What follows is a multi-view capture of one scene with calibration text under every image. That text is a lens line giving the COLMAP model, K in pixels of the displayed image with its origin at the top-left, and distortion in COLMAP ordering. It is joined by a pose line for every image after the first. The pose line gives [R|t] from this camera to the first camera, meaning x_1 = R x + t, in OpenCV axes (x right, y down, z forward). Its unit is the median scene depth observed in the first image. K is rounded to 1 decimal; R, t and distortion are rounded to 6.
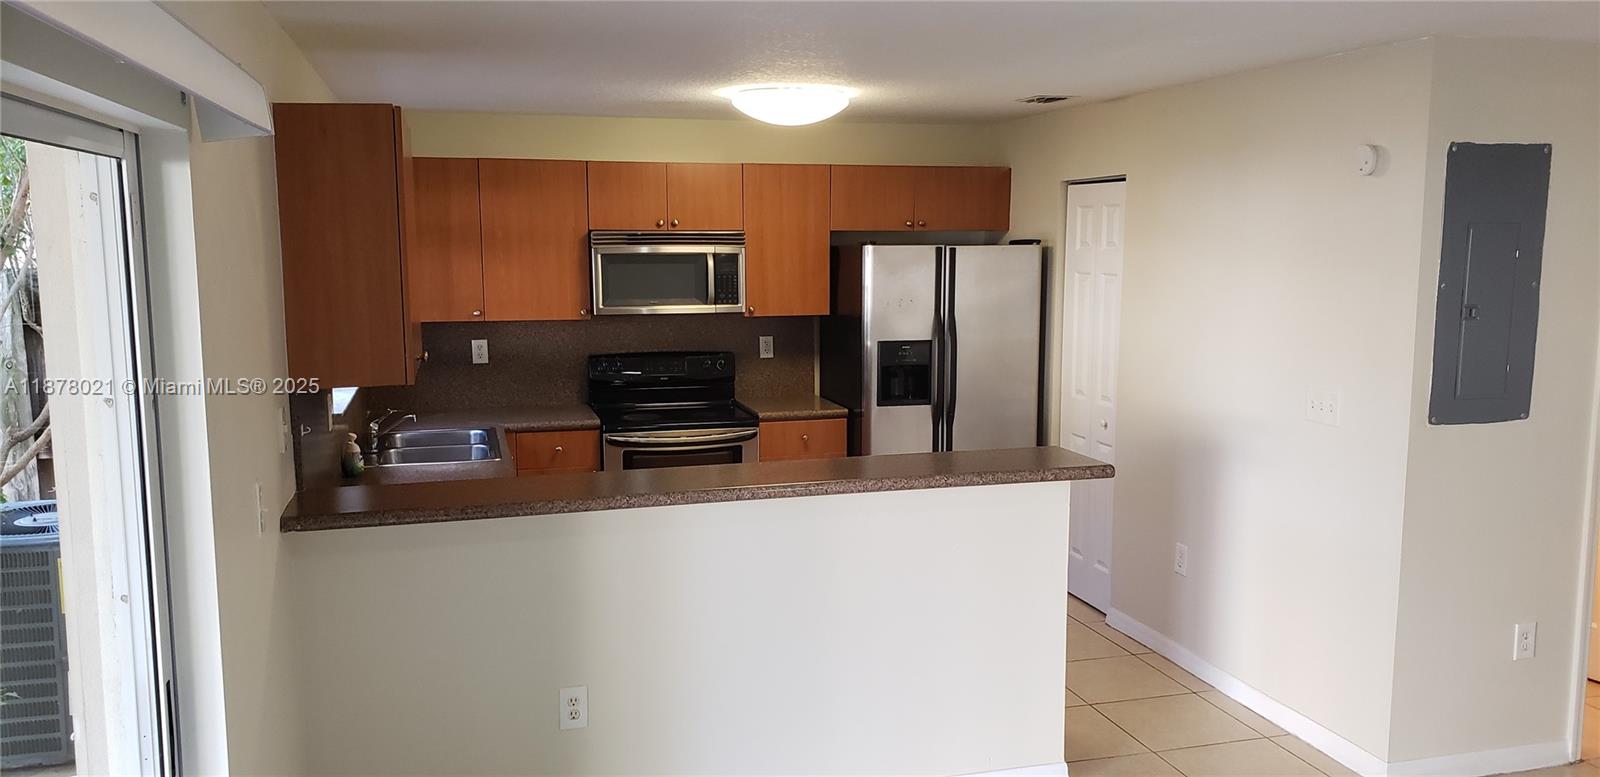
lens RADIAL K [[1233.3, 0, 798.0], [0, 1233.3, 400.8], [0, 0, 1]] dist [0.086471, -0.120176]
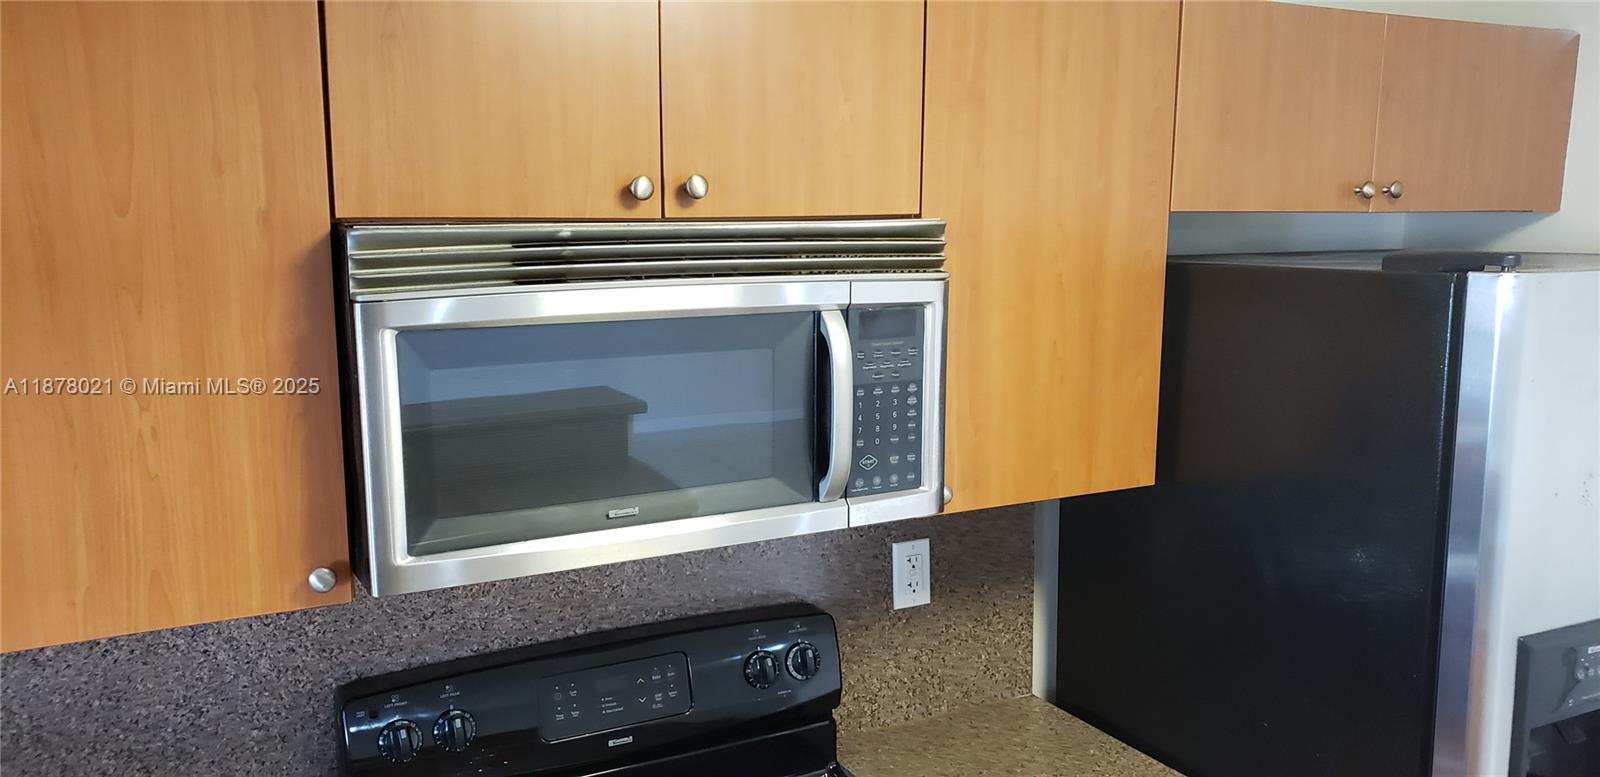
lens RADIAL K [[1265.1, 0, 800.0], [0, 1265.1, 388.5], [0, 0, 1]] dist [0.095754, -0.136040]
pose [[0.973771, -0.034271, 0.224934, -0.140082], [0.032496, 0.999405, 0.011589, -0.107363], [-0.225197, -0.003975, 0.974305, 0.756240]]
